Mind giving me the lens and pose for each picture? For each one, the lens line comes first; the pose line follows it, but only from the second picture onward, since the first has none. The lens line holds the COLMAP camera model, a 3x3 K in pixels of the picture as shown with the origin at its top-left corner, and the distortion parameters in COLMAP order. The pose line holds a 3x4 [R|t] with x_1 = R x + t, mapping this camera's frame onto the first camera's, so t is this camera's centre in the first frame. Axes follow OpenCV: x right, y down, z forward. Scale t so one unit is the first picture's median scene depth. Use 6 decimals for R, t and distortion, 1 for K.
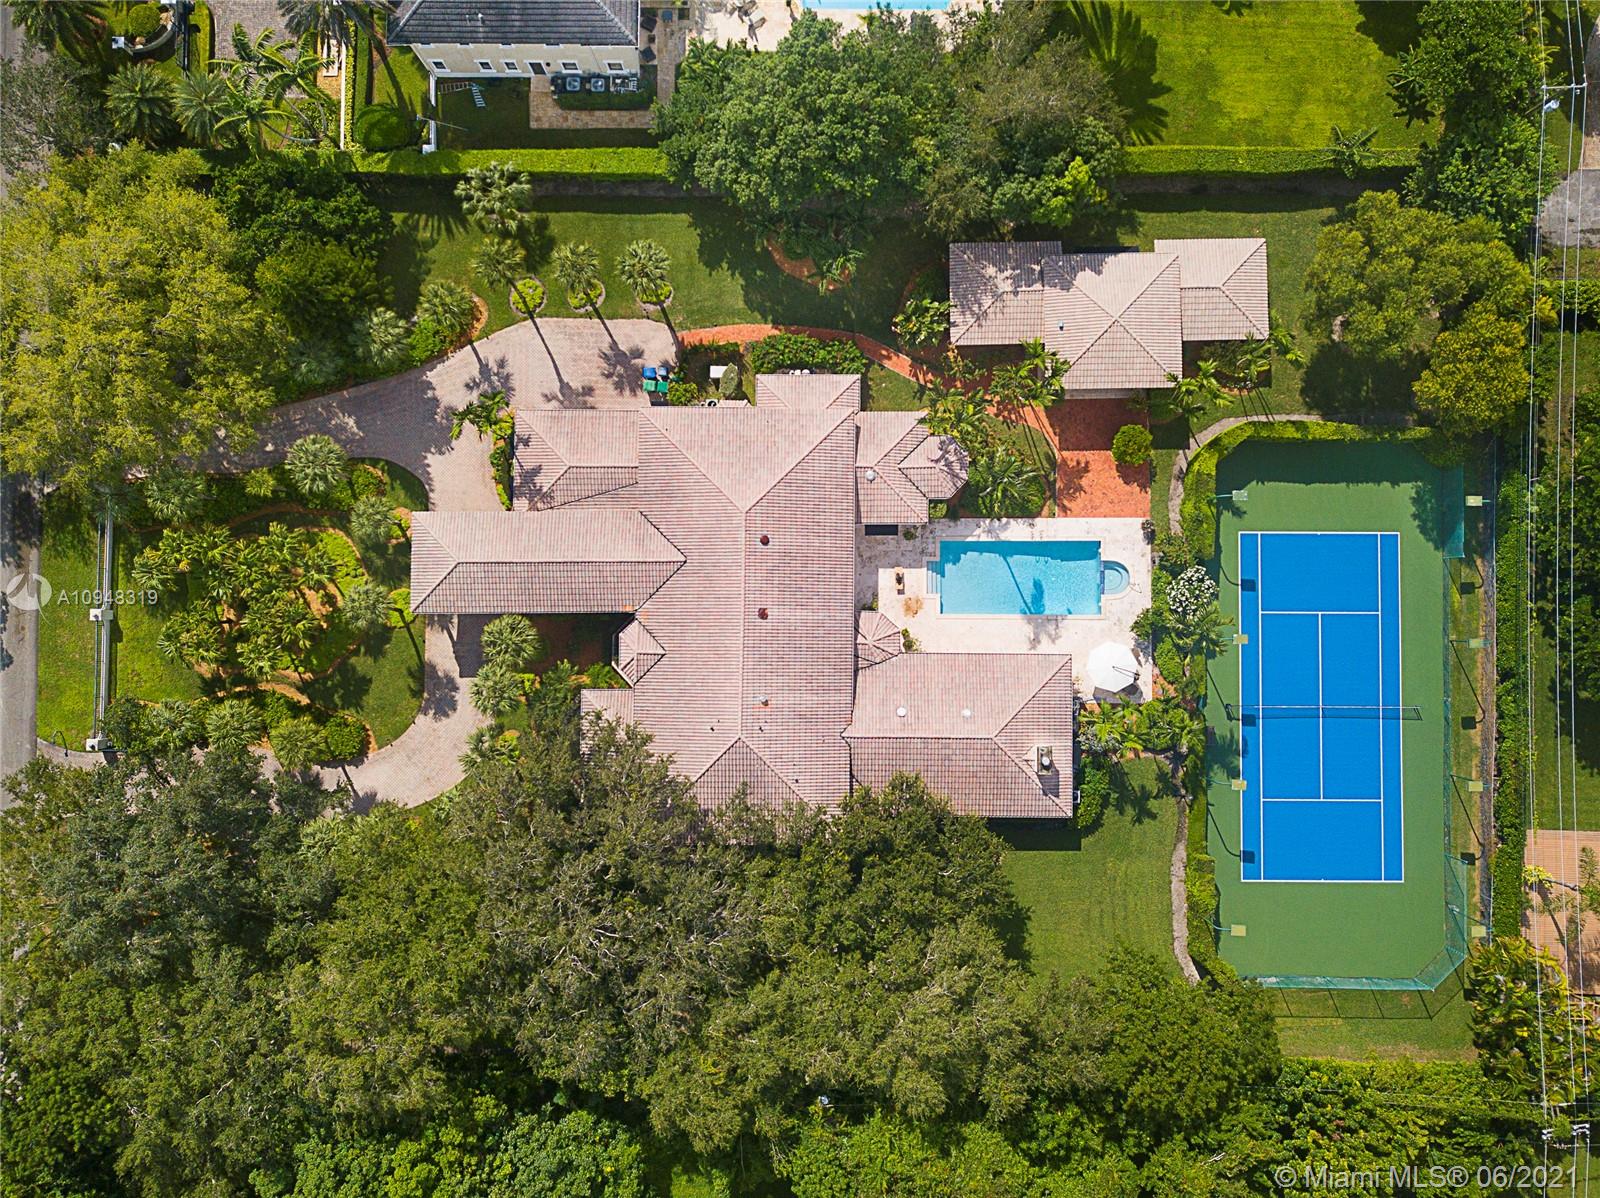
lens RADIAL K [[1229.9, 0, 800.1], [0, 1229.9, 591.4], [0, 0, 1]] dist [-0.002848, -0.003356]
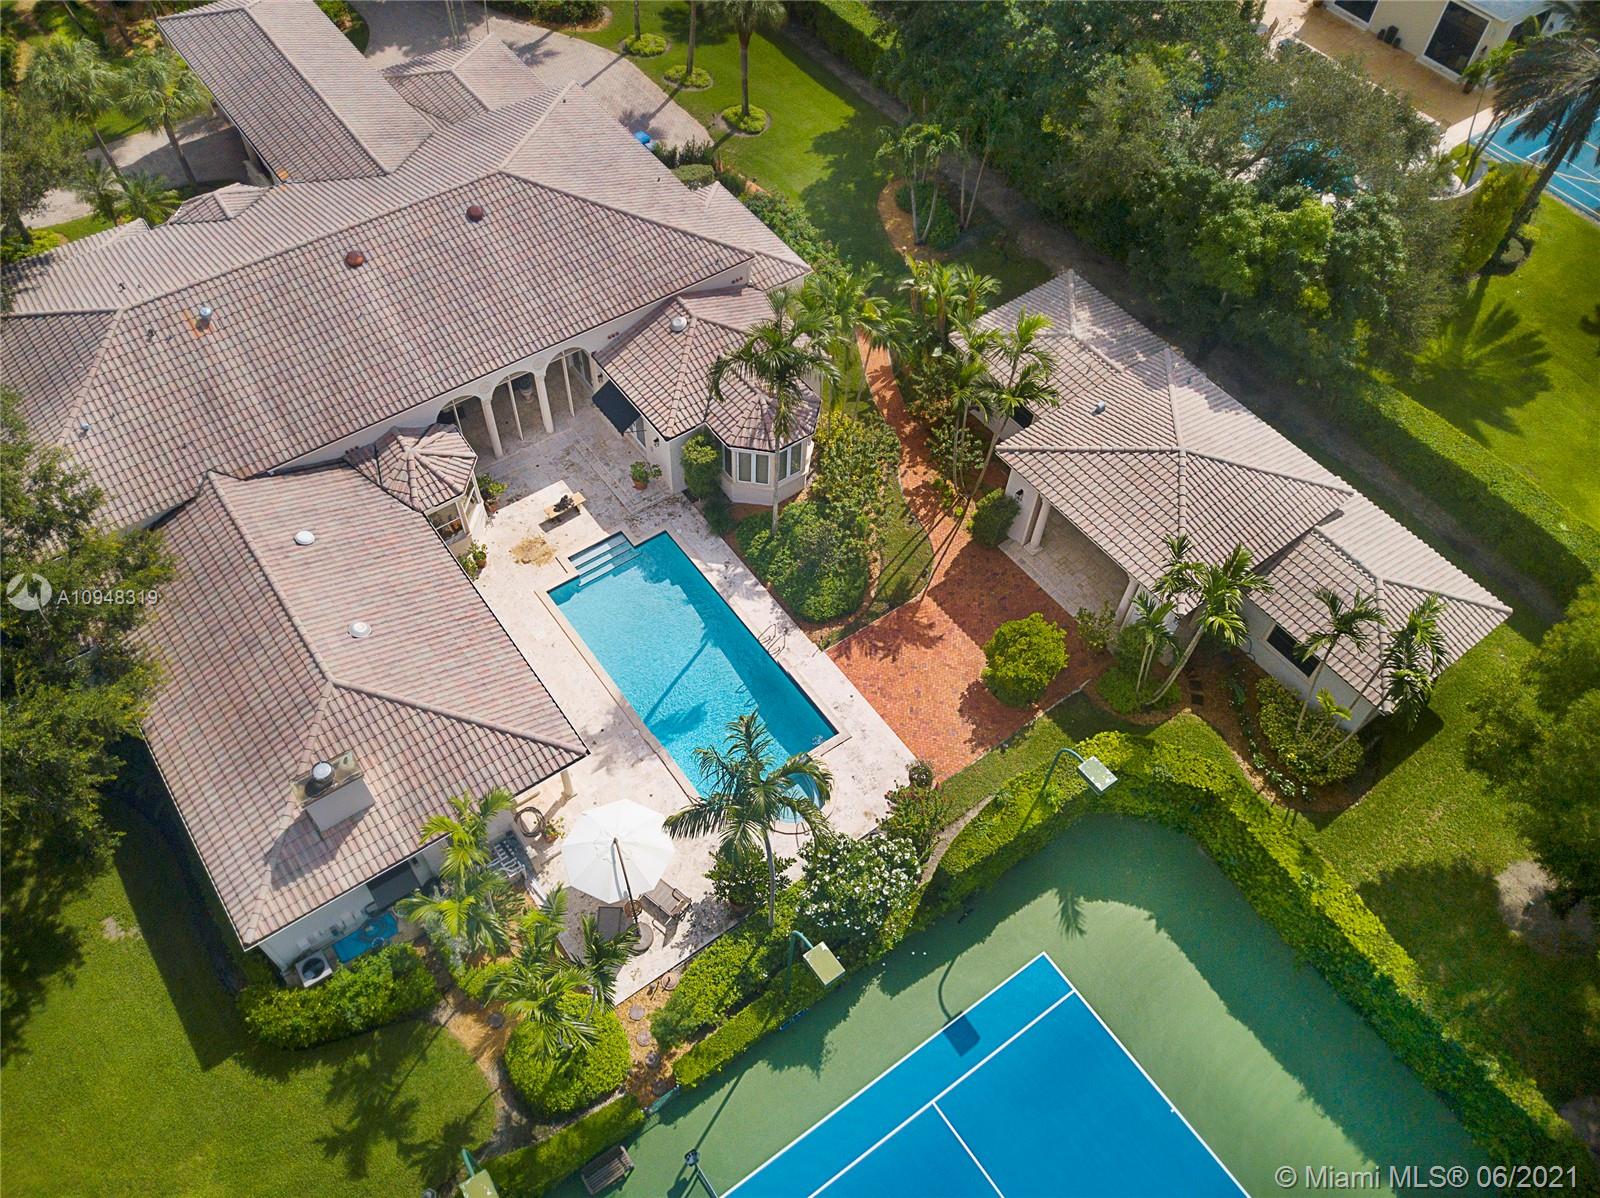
lens RADIAL K [[1195.9, 0, 790.2], [0, 1195.9, 619.4], [0, 0, 1]] dist [-0.006713, -0.004134]
pose [[0.587759, 0.688094, -0.425518, 0.400238], [-0.808723, 0.485083, -0.332658, 0.109147], [-0.022489, 0.539649, 0.841589, 0.575433]]
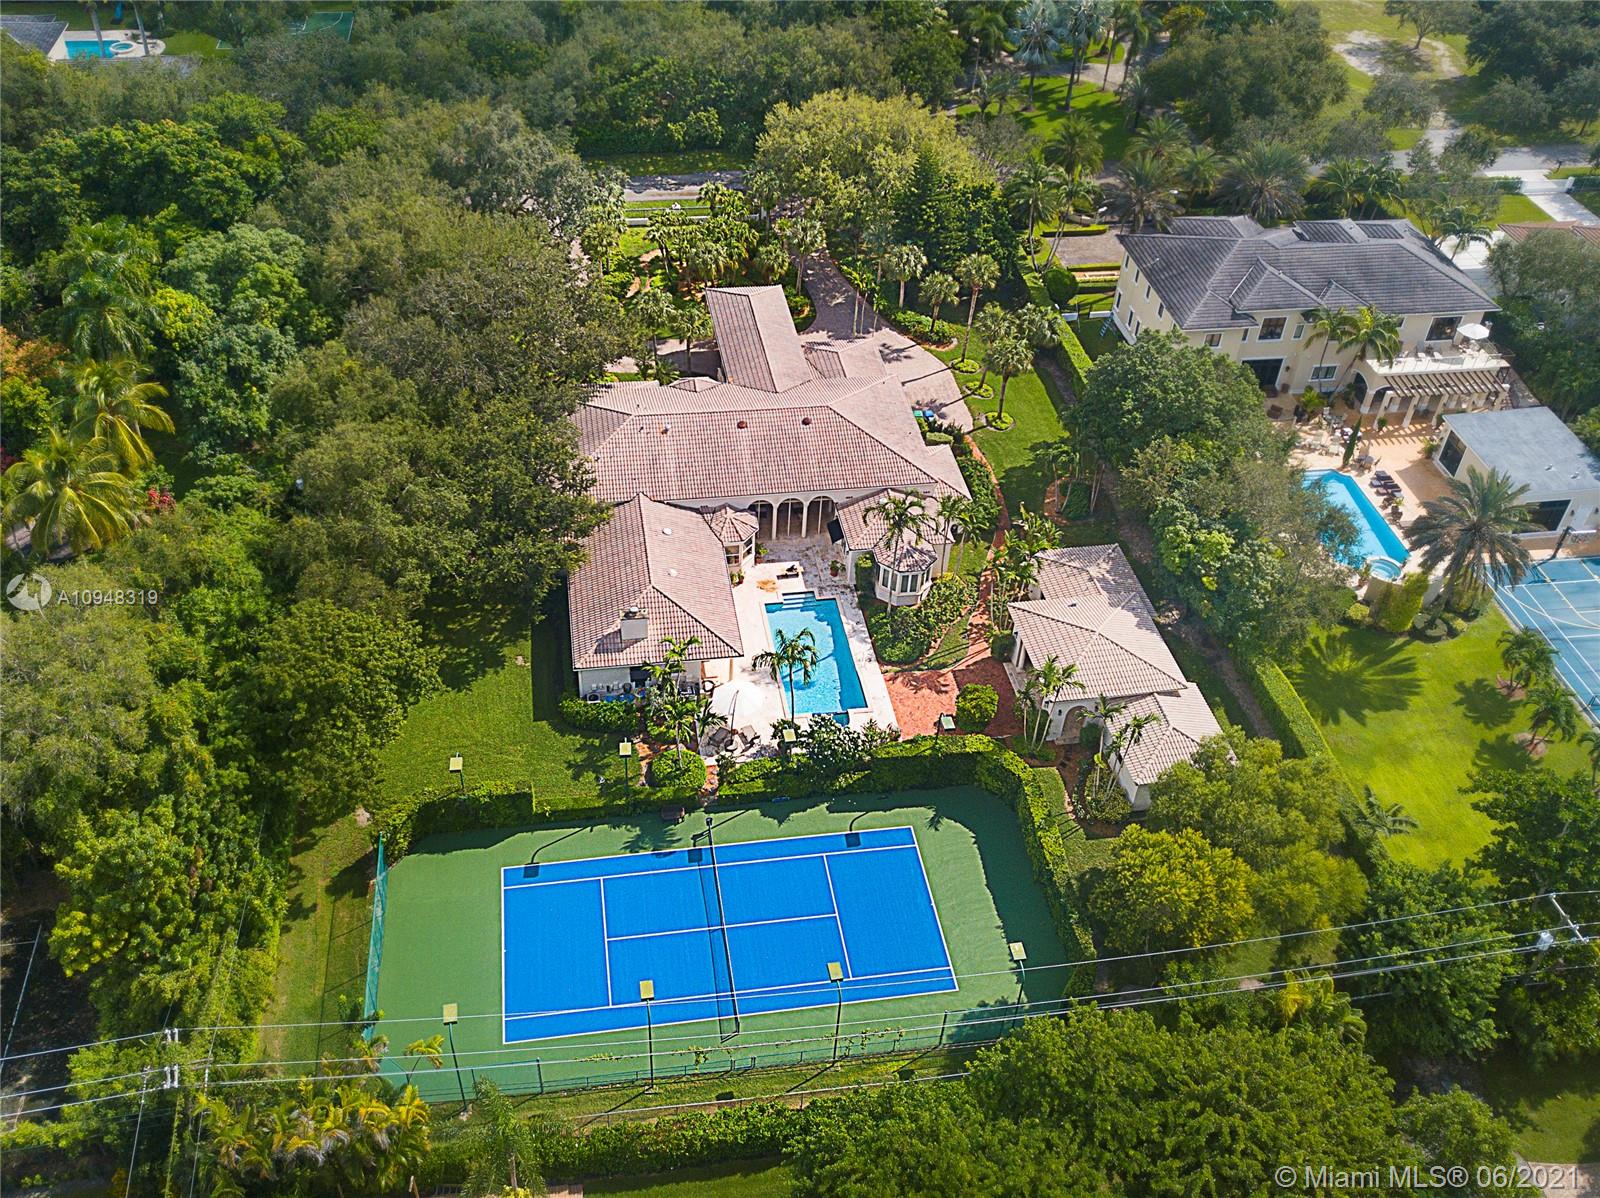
lens RADIAL K [[1359.3, 0, 749.3], [0, 1359.3, 599.8], [0, 0, 1]] dist [0.004867, 0.001560]
pose [[0.145140, 0.680304, -0.718415, 0.908885], [-0.989391, 0.095134, -0.109798, 0.152034], [-0.006351, 0.726729, 0.686895, 0.233552]]
